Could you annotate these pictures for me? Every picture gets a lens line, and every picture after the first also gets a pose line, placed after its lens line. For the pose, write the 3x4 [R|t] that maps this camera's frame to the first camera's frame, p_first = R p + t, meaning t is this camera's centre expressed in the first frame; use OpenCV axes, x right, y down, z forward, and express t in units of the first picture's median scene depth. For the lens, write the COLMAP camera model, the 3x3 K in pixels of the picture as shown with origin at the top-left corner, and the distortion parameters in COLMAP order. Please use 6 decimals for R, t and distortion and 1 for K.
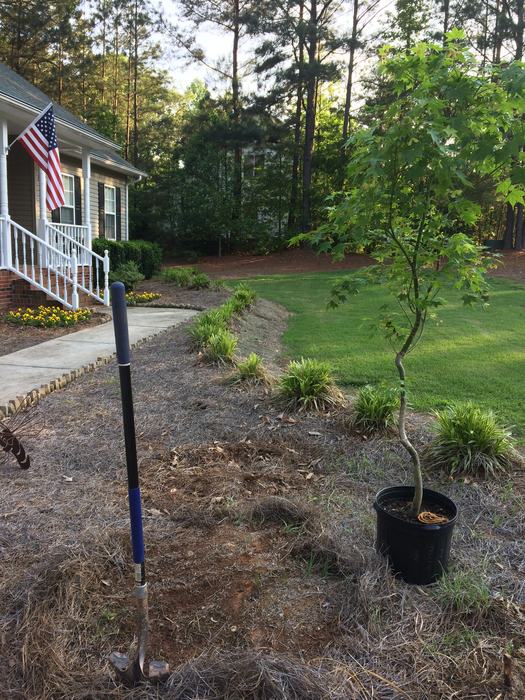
lens RADIAL K [[605.2, 0, 260.9], [0, 605.2, 350.5], [0, 0, 1]] dist [0.077770, -0.118473]
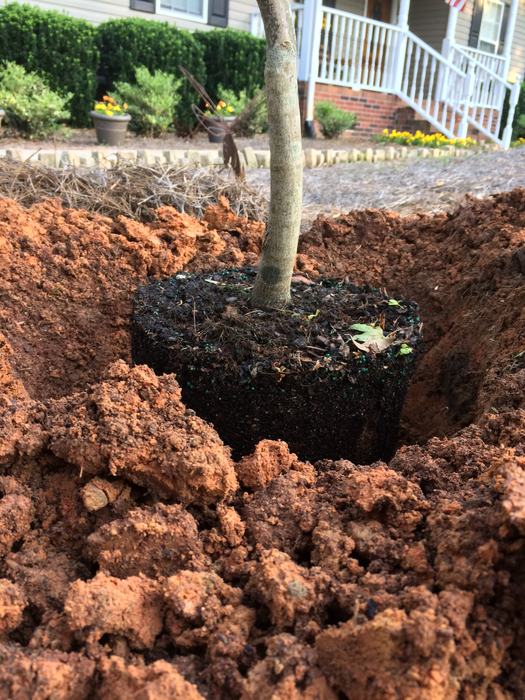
lens RADIAL K [[605.2, 0, 263.2], [0, 605.2, 355.7], [0, 0, 1]] dist [0.077770, -0.118473]
pose [[0.788093, 0.225259, -0.572860, 0.048720], [-0.139284, 0.971757, 0.190497, 0.233789], [0.599591, -0.070338, 0.797209, 0.468085]]
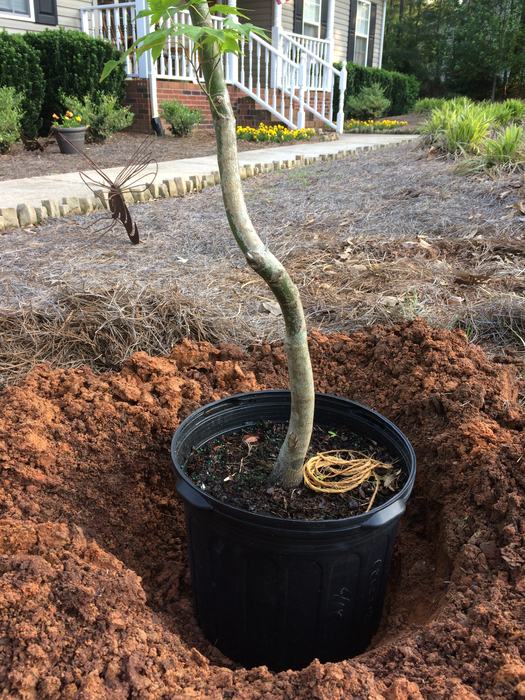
lens RADIAL K [[605.2, 0, 258.9], [0, 605.2, 350.5], [0, 0, 1]] dist [0.077770, -0.118473]
pose [[0.915375, 0.131451, -0.380537, 0.025071], [-0.054159, 0.976810, 0.207146, 0.157051], [0.398942, -0.169007, 0.901267, 0.399719]]
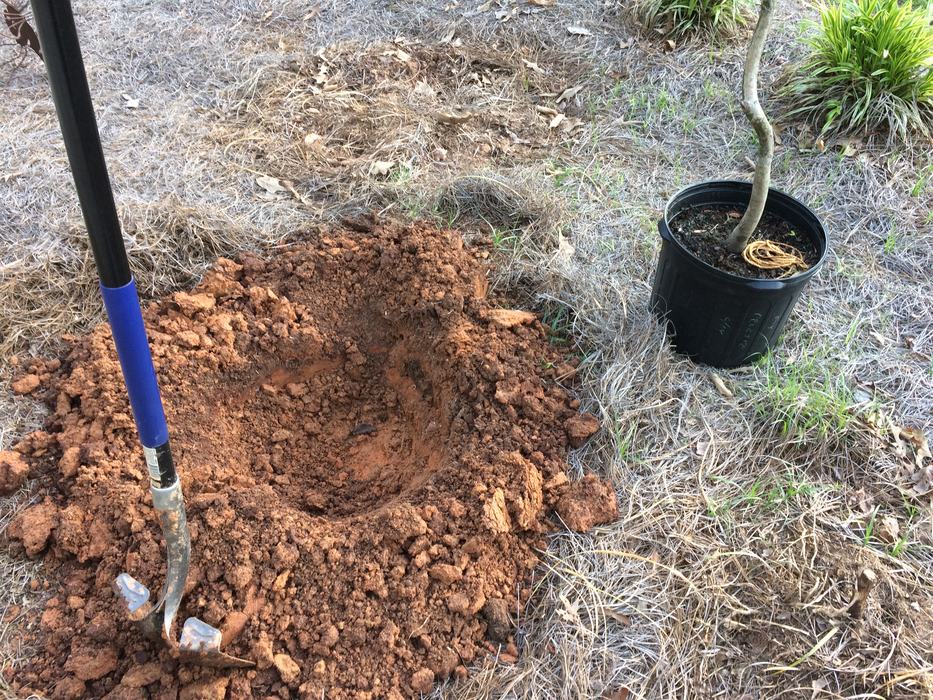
lens RADIAL K [[806.6, 0, 468.3], [0, 806.6, 353.4], [0, 0, 1]] dist [0.077770, -0.118473]
pose [[0.997142, 0.059429, -0.046643, 0.044017], [-0.025169, 0.843455, 0.536610, -0.007897], [0.071232, -0.533902, 0.842540, 0.244741]]
